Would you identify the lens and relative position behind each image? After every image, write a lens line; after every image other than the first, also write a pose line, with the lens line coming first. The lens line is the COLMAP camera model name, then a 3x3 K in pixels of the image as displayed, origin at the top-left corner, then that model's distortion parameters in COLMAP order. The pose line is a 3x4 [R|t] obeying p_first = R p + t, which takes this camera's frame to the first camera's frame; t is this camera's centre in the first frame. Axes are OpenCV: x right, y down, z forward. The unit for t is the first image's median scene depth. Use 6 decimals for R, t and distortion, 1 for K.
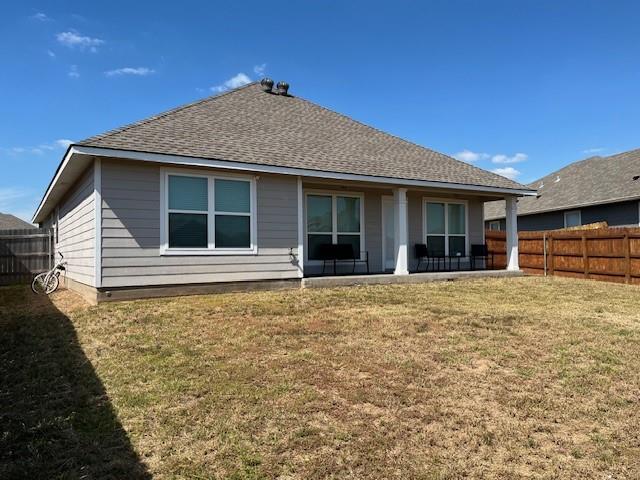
lens RADIAL K [[489.9, 0, 320.0], [0, 489.9, 240.0], [0, 0, 1]] dist [0.045259, 0.000663]
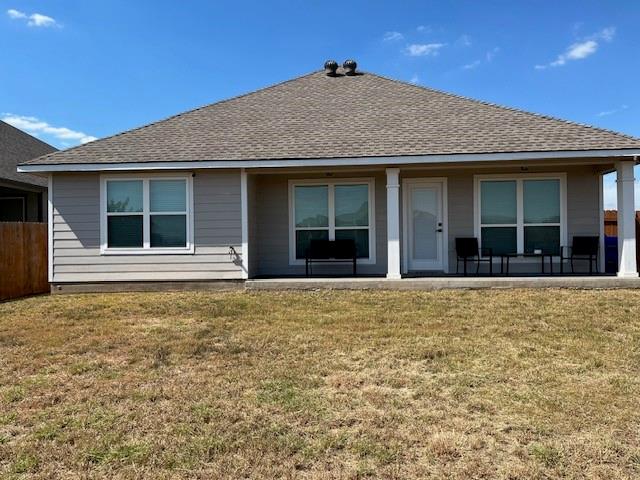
lens RADIAL K [[467.0, 0, 320.0], [0, 467.0, 230.8], [0, 0, 1]] dist [0.006409, 0.001424]
pose [[0.801309, -0.026632, -0.597658, 0.608147], [0.021114, 0.999645, -0.016237, 0.004587], [0.597878, 0.000392, 0.801587, 0.394389]]
